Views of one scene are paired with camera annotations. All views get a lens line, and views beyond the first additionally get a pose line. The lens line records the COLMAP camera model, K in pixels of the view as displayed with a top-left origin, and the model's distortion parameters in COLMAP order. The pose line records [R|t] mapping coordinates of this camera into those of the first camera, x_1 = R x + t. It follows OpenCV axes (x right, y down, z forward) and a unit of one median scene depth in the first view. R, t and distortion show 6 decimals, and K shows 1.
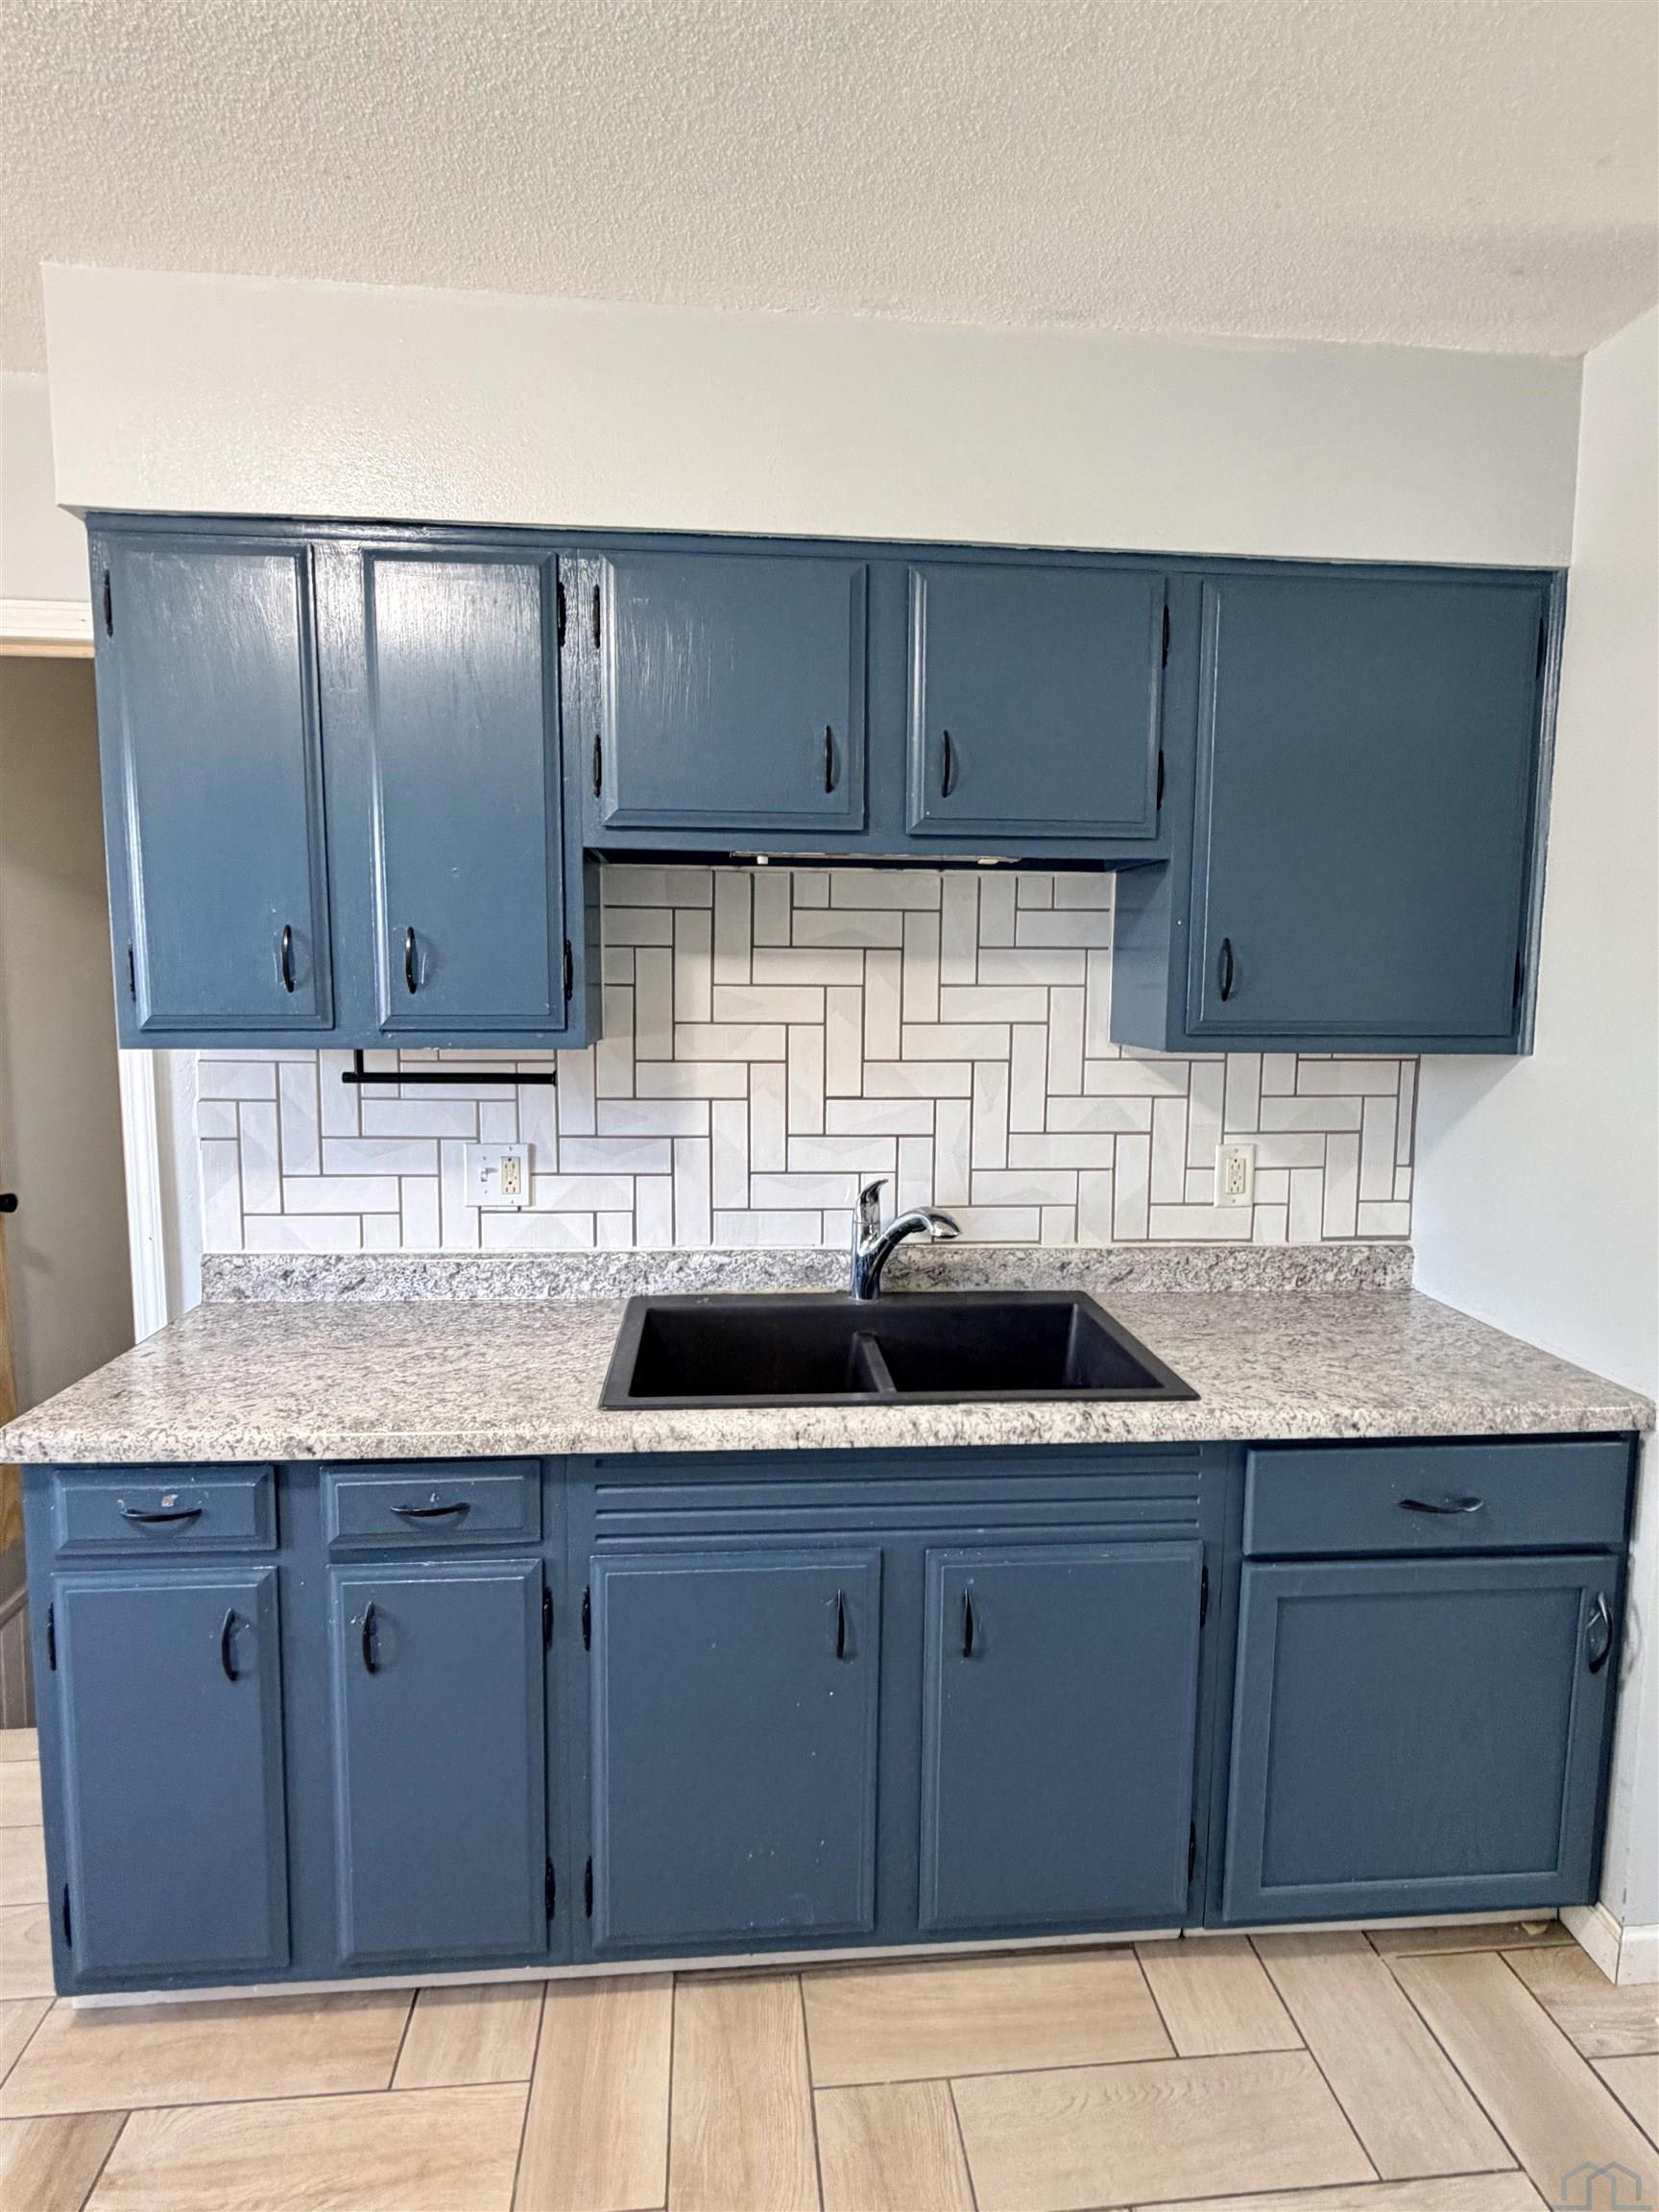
lens RADIAL K [[1254.2, 0, 838.8], [0, 1254.2, 1098.3], [0, 0, 1]] dist [0.000990, -0.006946]
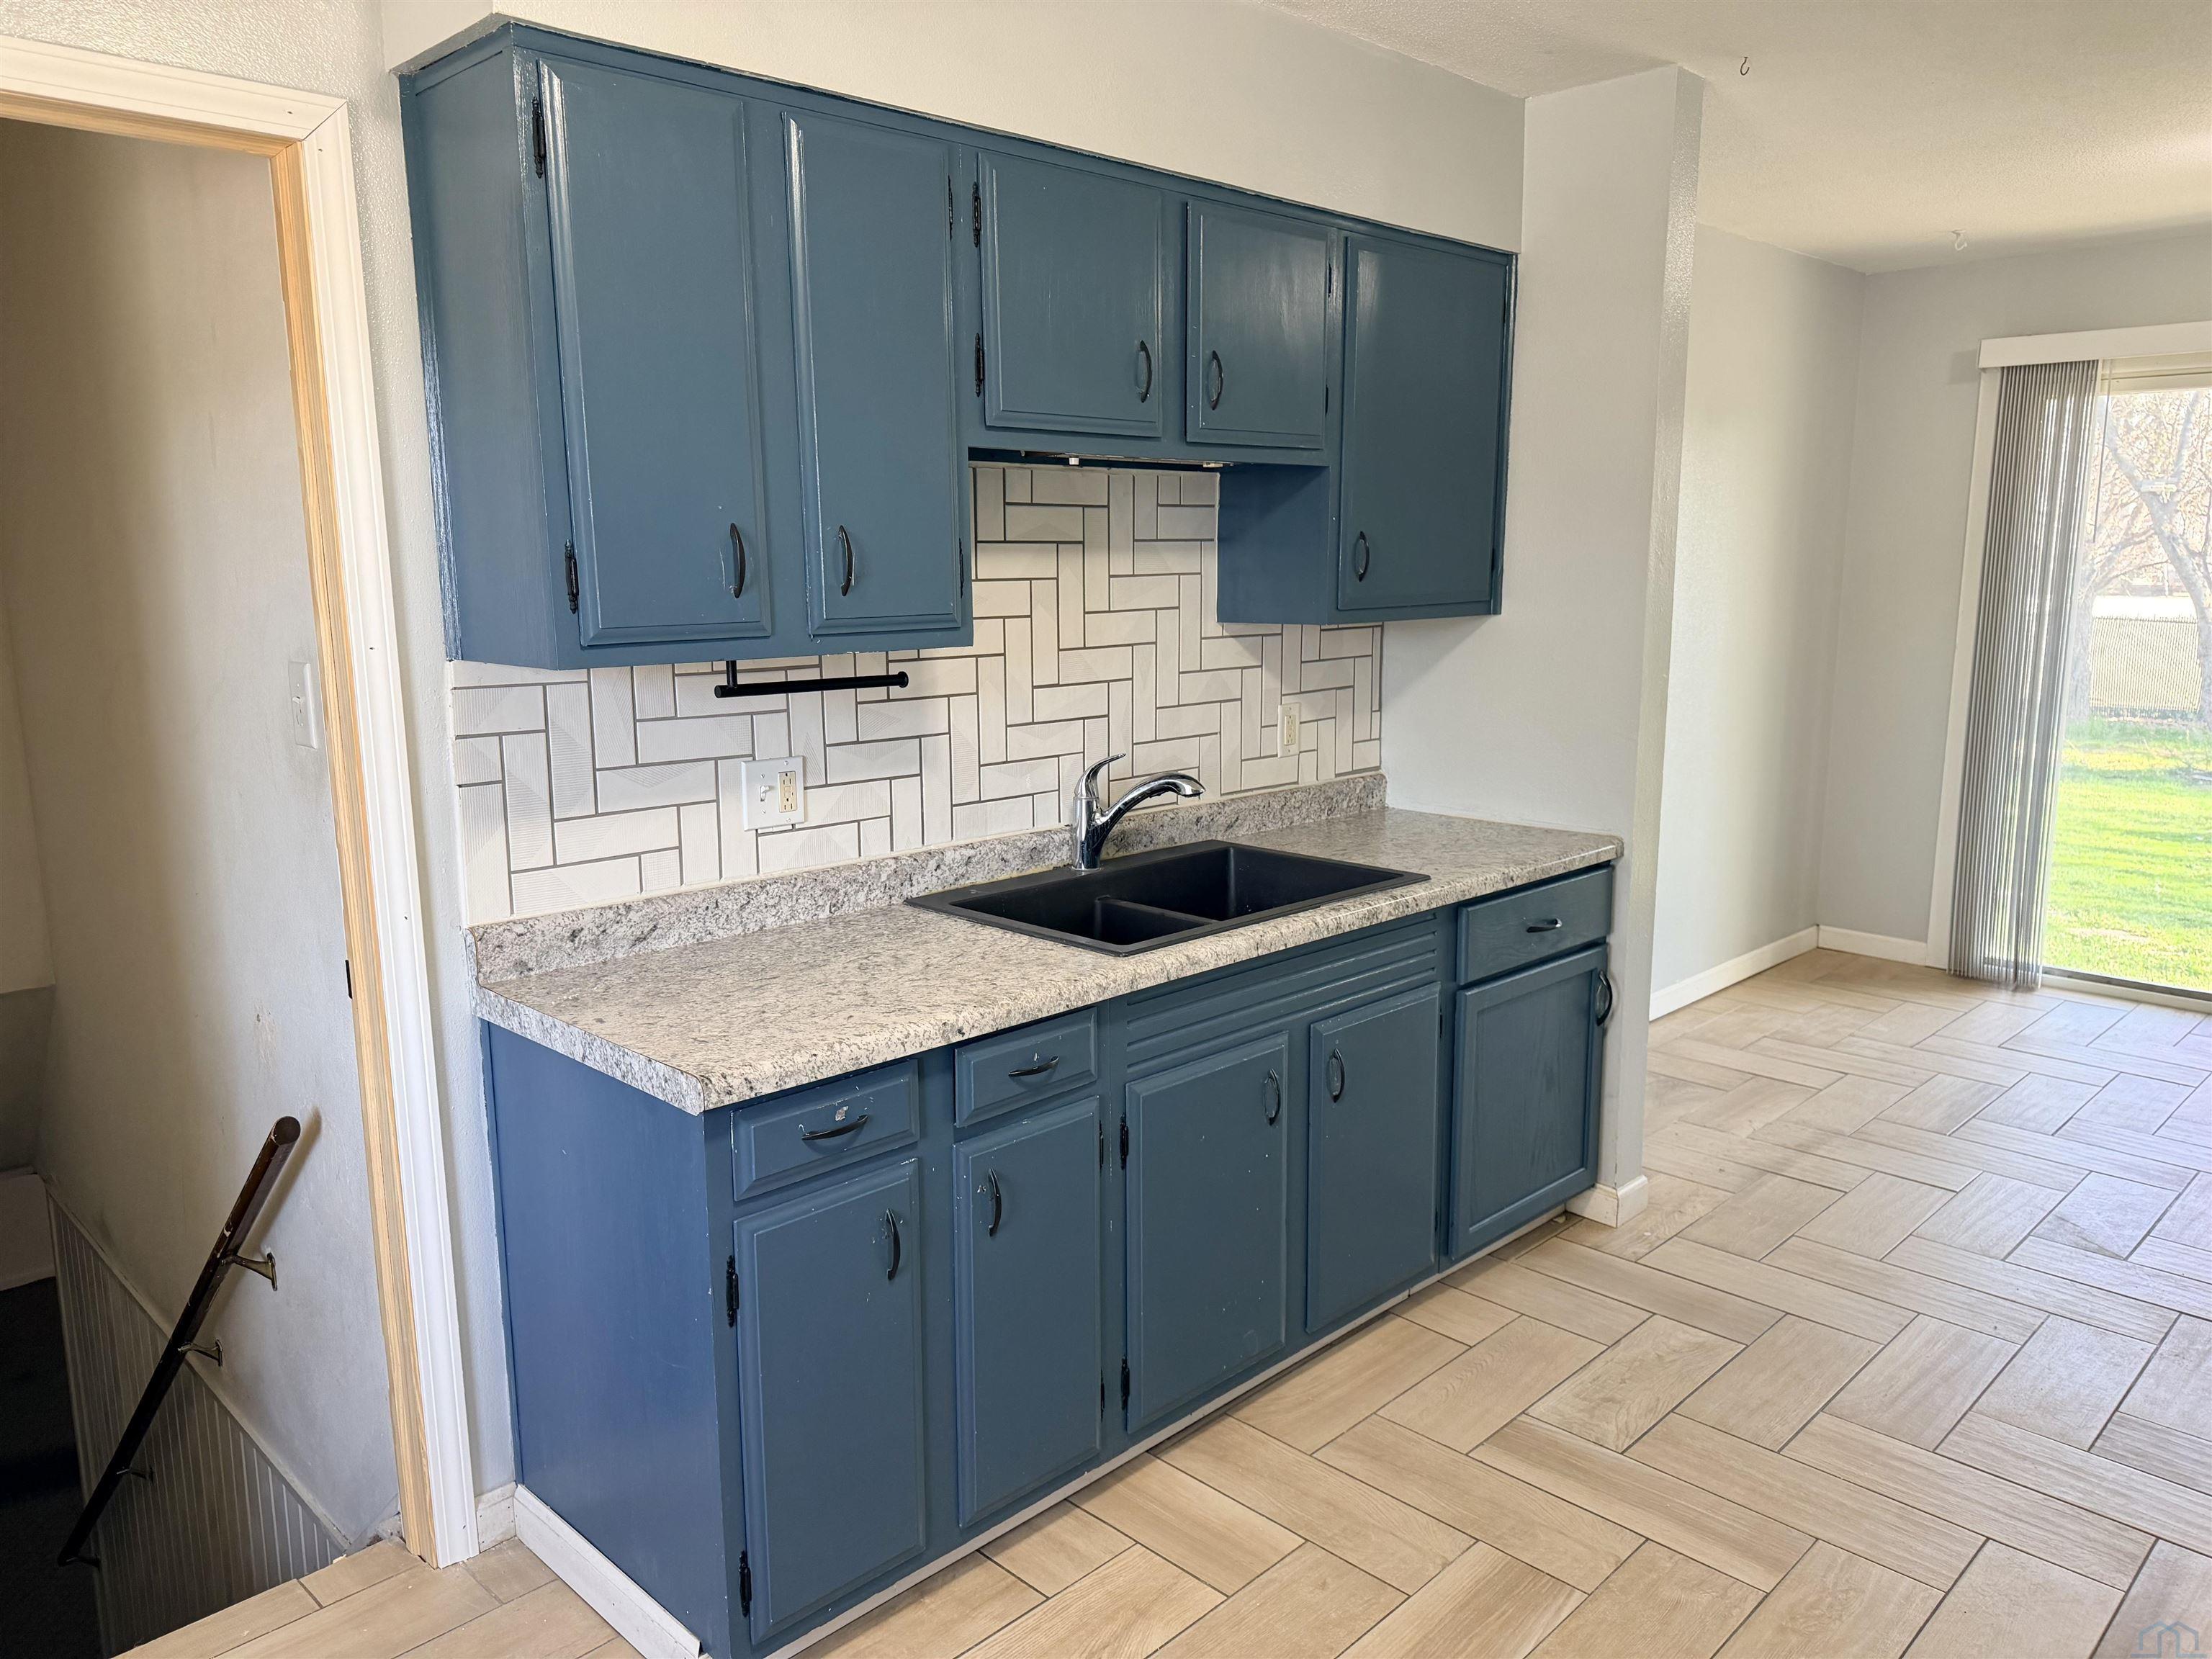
lens RADIAL K [[1572.3, 0, 1110.4], [0, 1572.3, 836.9], [0, 0, 1]] dist [0.041811, -0.029799]
pose [[0.768574, -0.129470, 0.626524, -0.824909], [0.086477, 0.991345, 0.098776, -0.000277], [-0.633890, -0.021737, 0.773118, -0.067748]]
